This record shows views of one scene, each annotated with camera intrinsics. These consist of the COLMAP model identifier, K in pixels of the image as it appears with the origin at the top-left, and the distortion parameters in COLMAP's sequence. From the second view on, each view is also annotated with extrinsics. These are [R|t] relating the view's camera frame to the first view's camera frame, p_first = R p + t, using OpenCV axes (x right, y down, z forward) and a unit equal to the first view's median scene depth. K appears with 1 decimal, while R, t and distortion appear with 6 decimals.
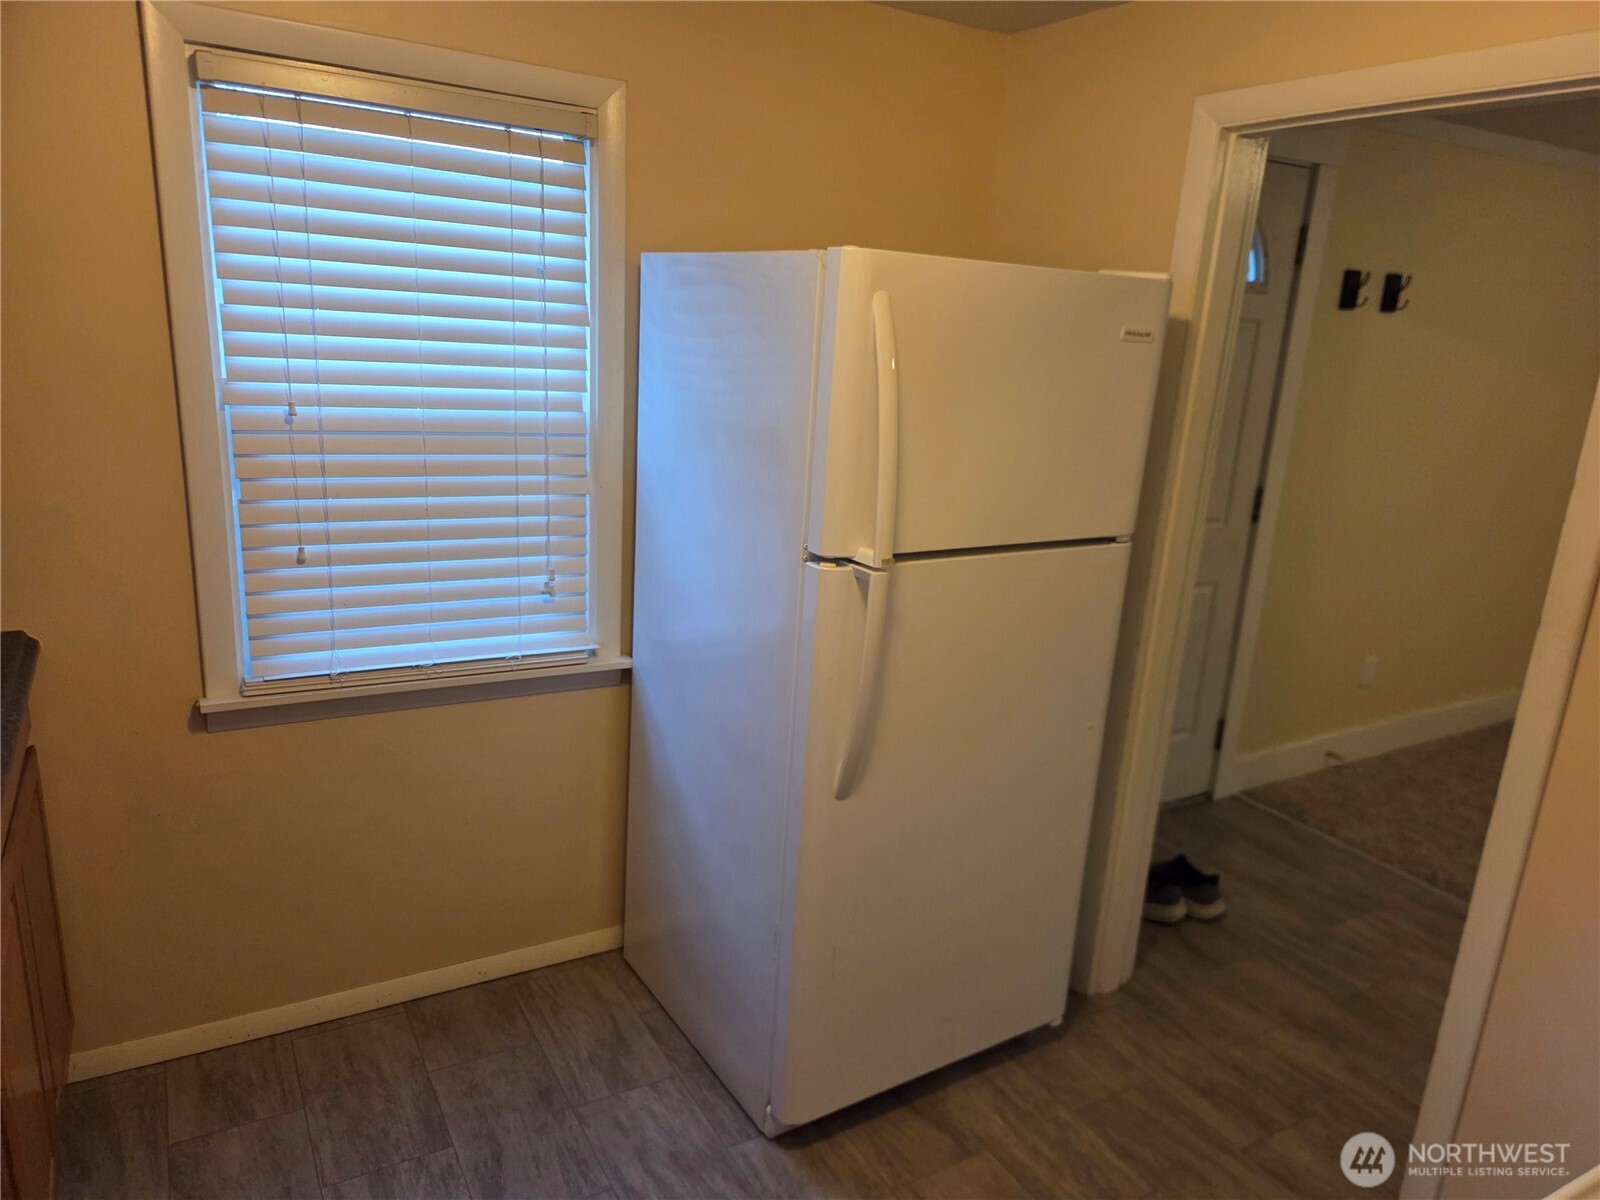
lens RADIAL K [[1075.4, 0, 799.8], [0, 1075.4, 601.8], [0, 0, 1]] dist [0.037940, -0.006595]
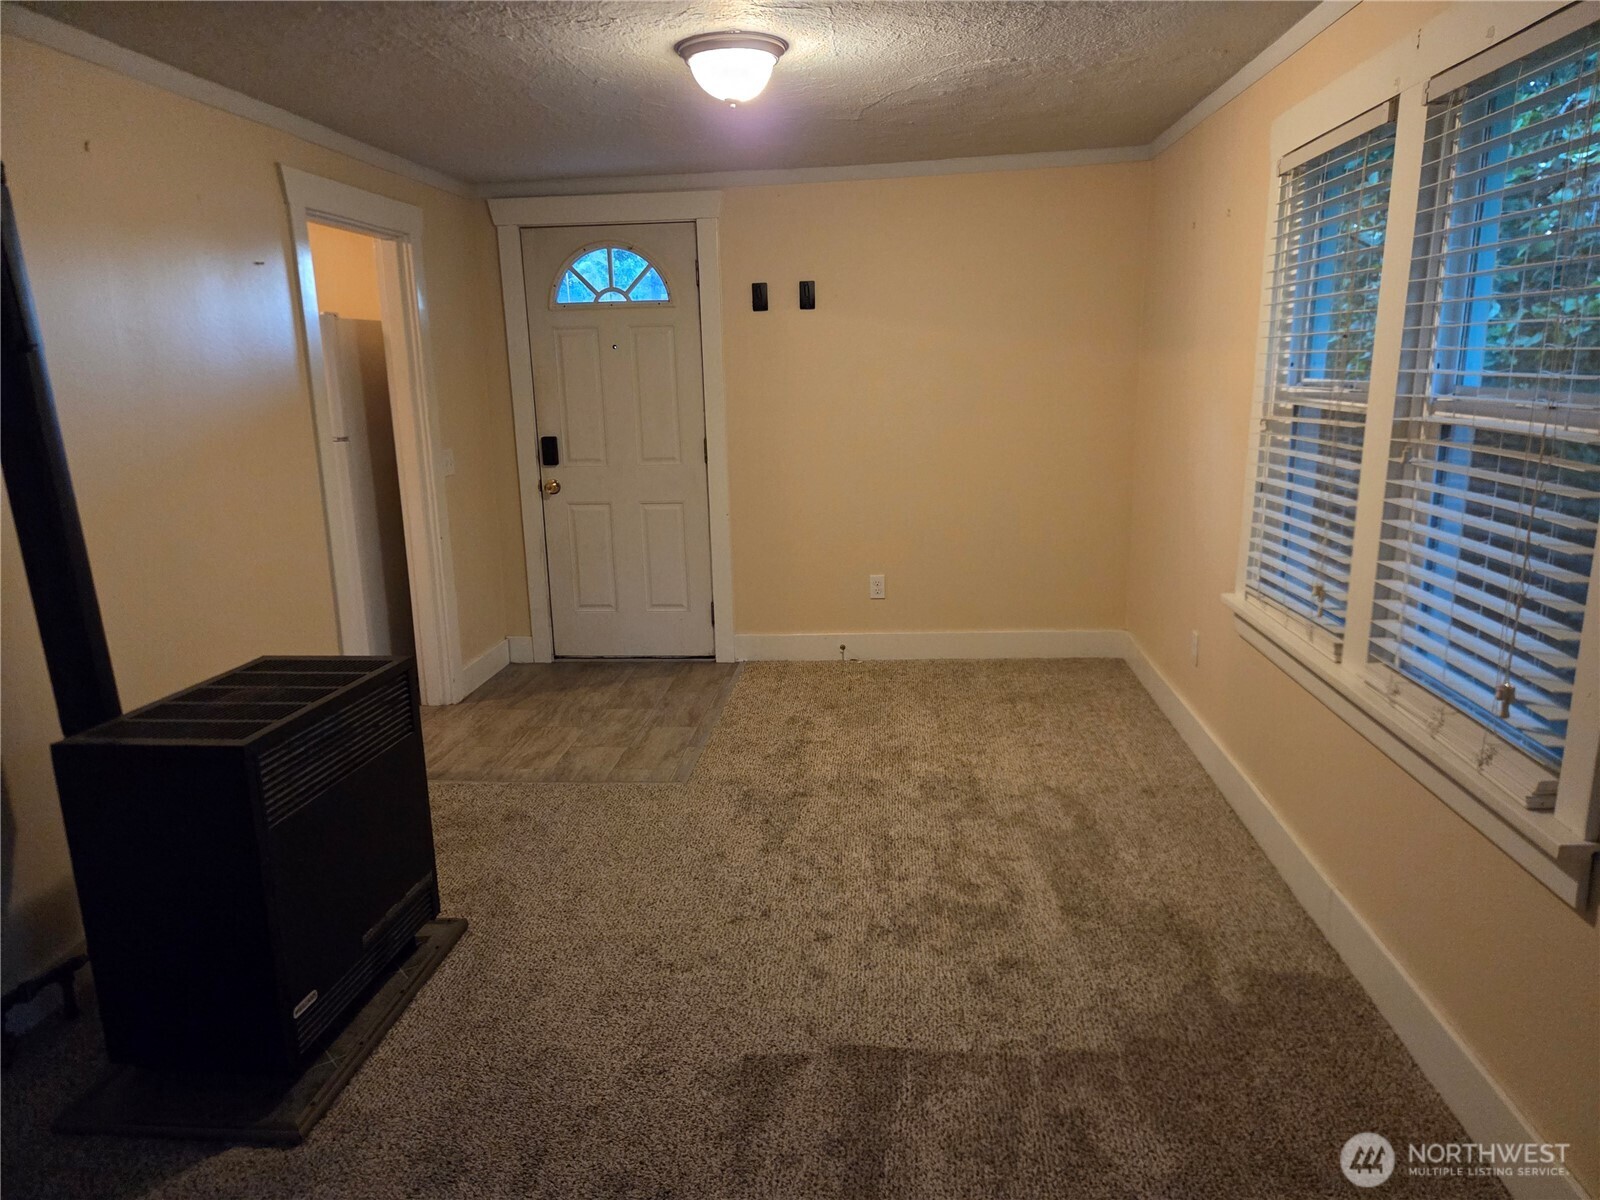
lens RADIAL K [[1075.4, 0, 797.0], [0, 1075.4, 604.7], [0, 0, 1]] dist [0.037940, -0.006595]
pose [[0.807879, 0.052891, -0.586971, 1.372273], [-0.082162, 0.996347, -0.023304, 0.140132], [0.583593, 0.067054, 0.809273, -0.084962]]
